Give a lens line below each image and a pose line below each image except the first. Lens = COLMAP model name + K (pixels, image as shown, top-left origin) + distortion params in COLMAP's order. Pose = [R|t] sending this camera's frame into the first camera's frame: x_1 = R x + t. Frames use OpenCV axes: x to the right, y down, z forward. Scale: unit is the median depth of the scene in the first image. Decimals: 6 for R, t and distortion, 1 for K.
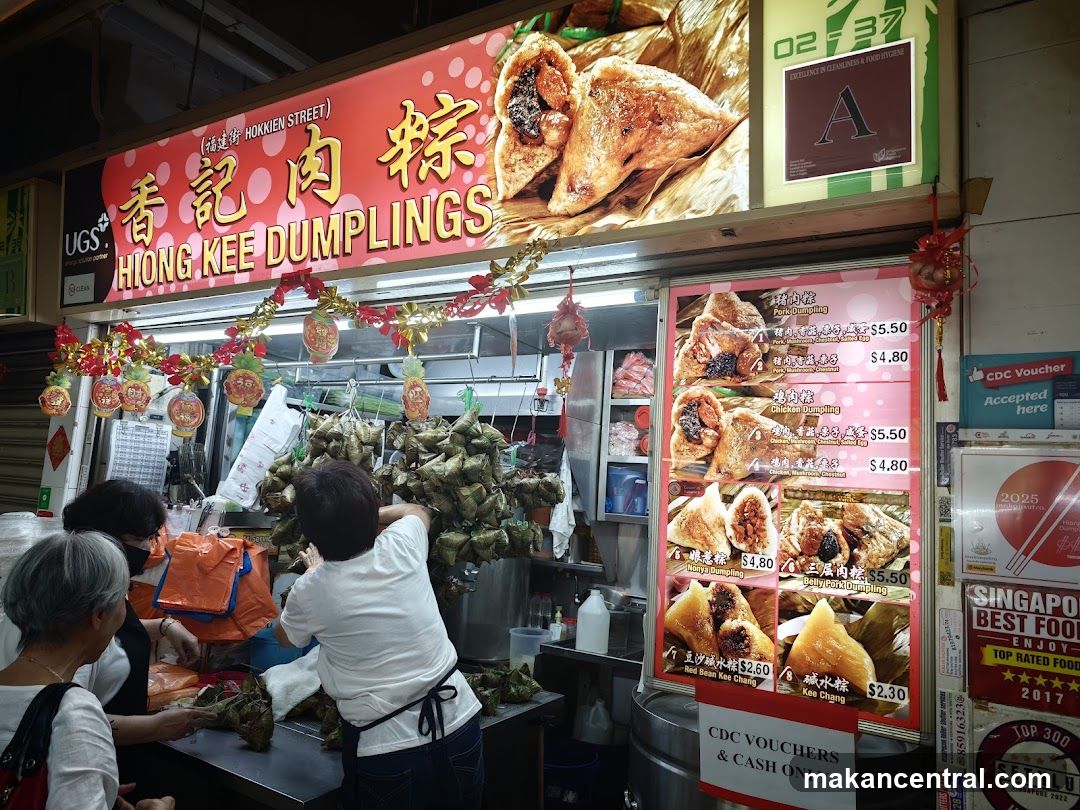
lens RADIAL K [[732.3, 0, 527.9], [0, 732.3, 413.4], [0, 0, 1]] dist [0.003966, 0.002457]
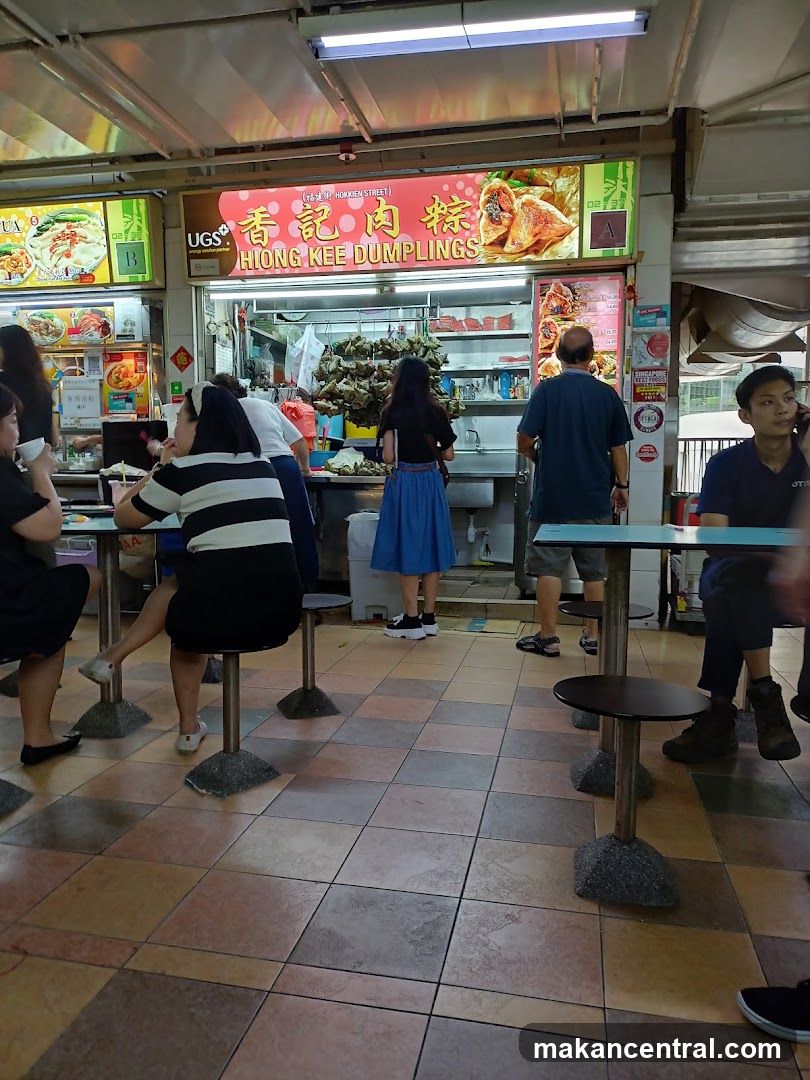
lens RADIAL K [[759.7, 0, 405.0], [0, 759.7, 540.0], [0, 0, 1]] dist [0.057990, -0.037205]
pose [[0.940379, -0.099011, 0.325397, -1.387502], [0.025571, 0.974565, 0.222640, 0.132933], [-0.339165, -0.201046, 0.918993, -1.765101]]
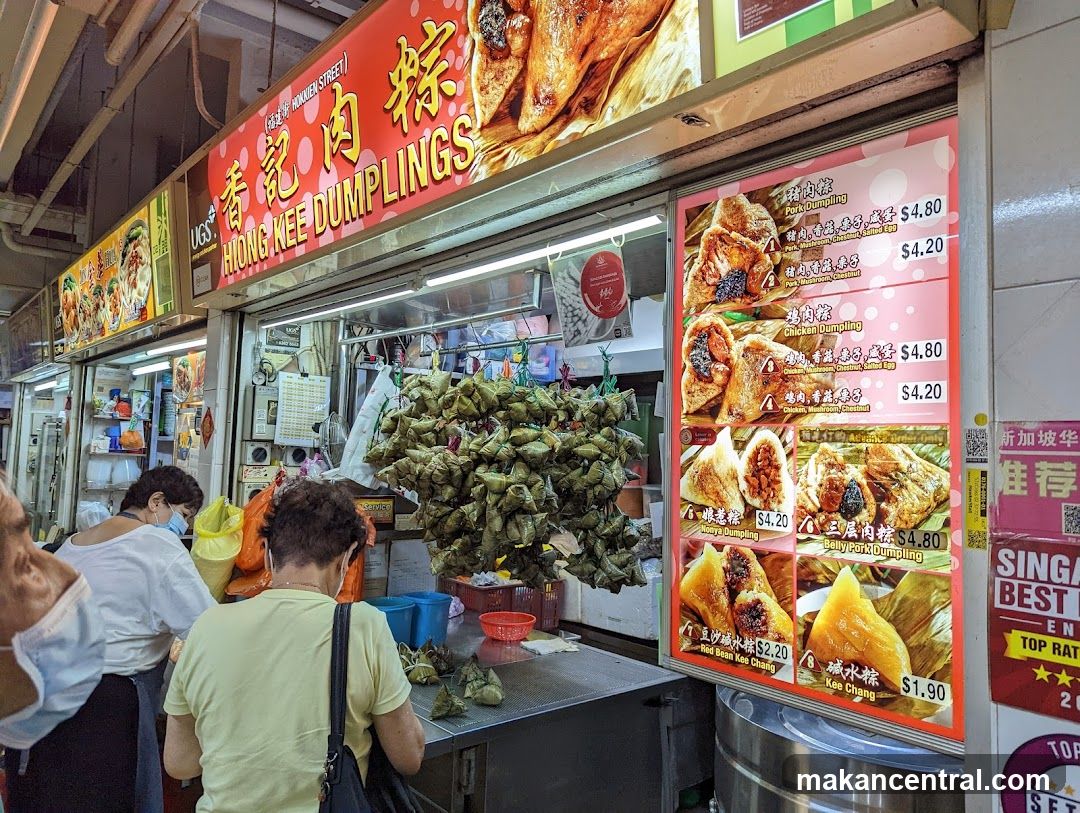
lens RADIAL K [[759.7, 0, 540.0], [0, 759.7, 406.5], [0, 0, 1]] dist [0.057990, -0.037205]
pose [[0.951188, -0.055592, -0.303563, 0.320611], [0.066077, 0.997517, 0.024370, 0.036290], [0.301455, -0.043239, 0.952500, 0.112468]]
